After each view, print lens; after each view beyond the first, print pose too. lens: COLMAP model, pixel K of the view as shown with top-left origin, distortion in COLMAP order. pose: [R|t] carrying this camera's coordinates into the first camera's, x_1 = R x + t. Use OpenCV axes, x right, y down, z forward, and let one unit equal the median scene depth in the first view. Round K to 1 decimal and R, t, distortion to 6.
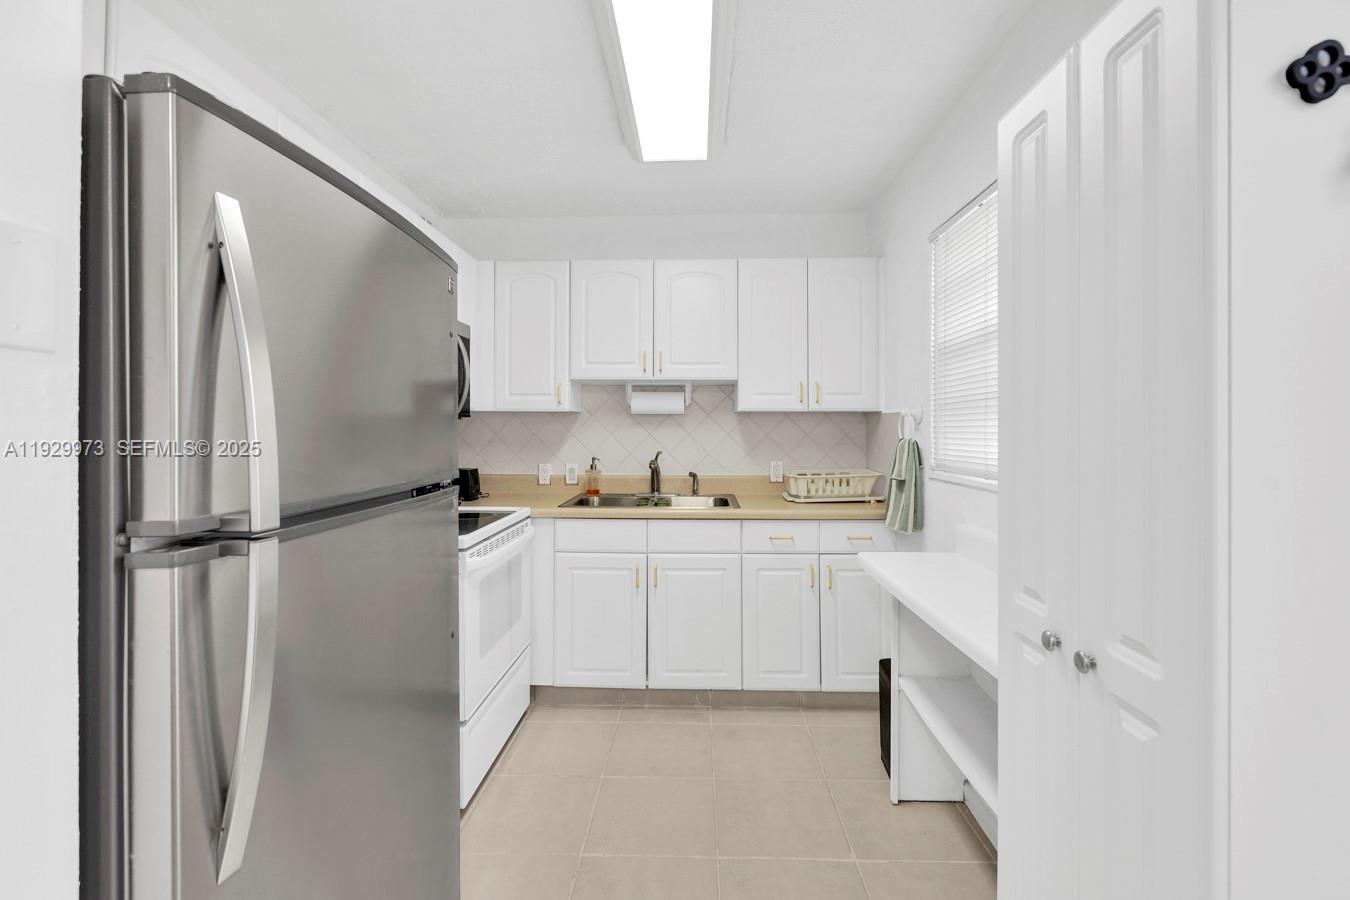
lens RADIAL K [[612.1, 0, 672.4], [0, 612.1, 435.3], [0, 0, 1]] dist [-0.000651, 0.000124]
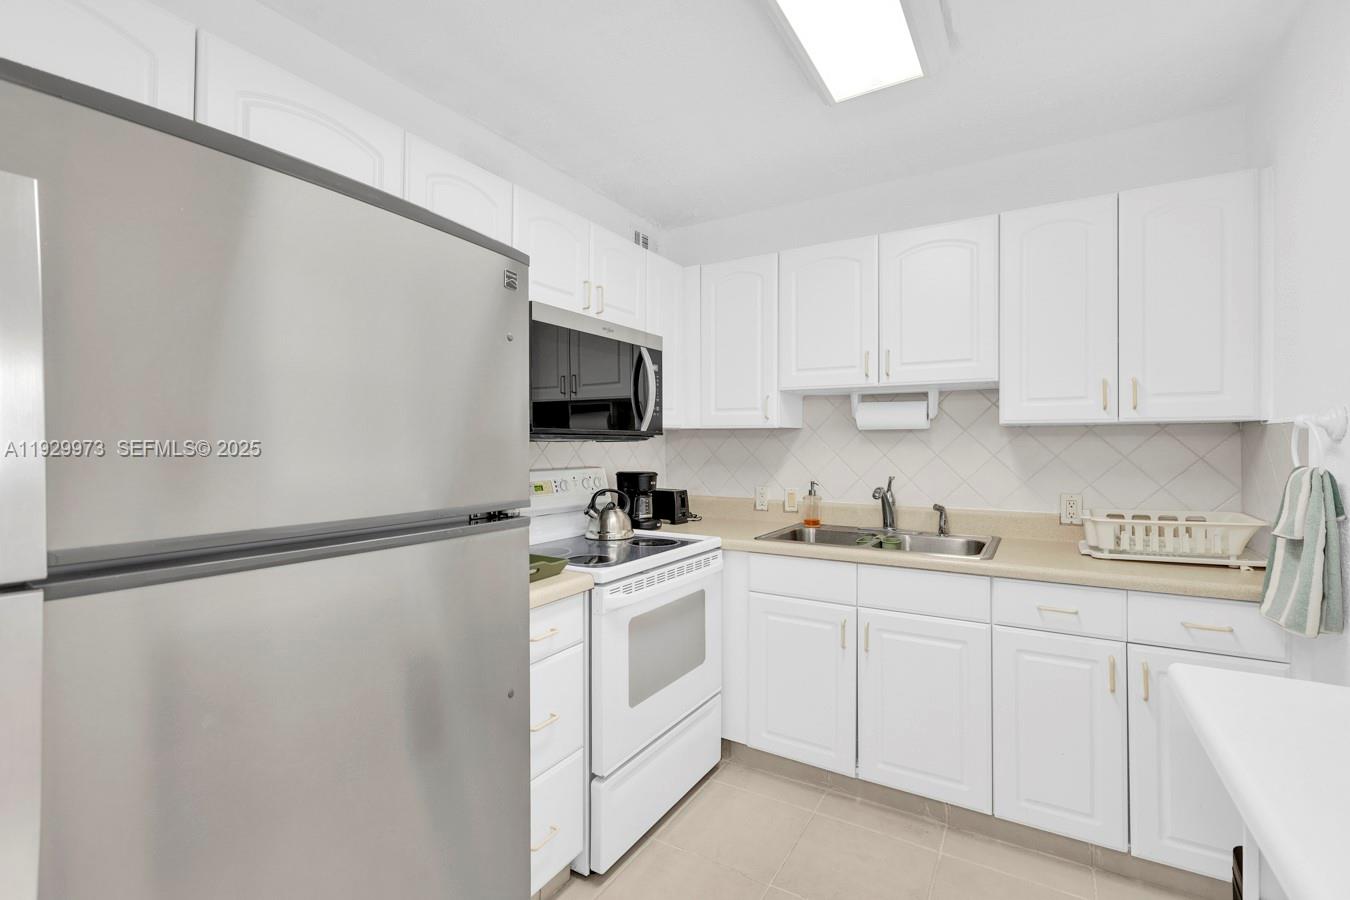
lens RADIAL K [[607.1, 0, 674.1], [0, 607.1, 452.4], [0, 0, 1]] dist [0.002622, -0.000237]
pose [[0.874806, 0.005450, -0.484443, 0.120033], [-0.005425, 0.999984, 0.001454, -0.004998], [0.484443, 0.001357, 0.874822, 0.186616]]
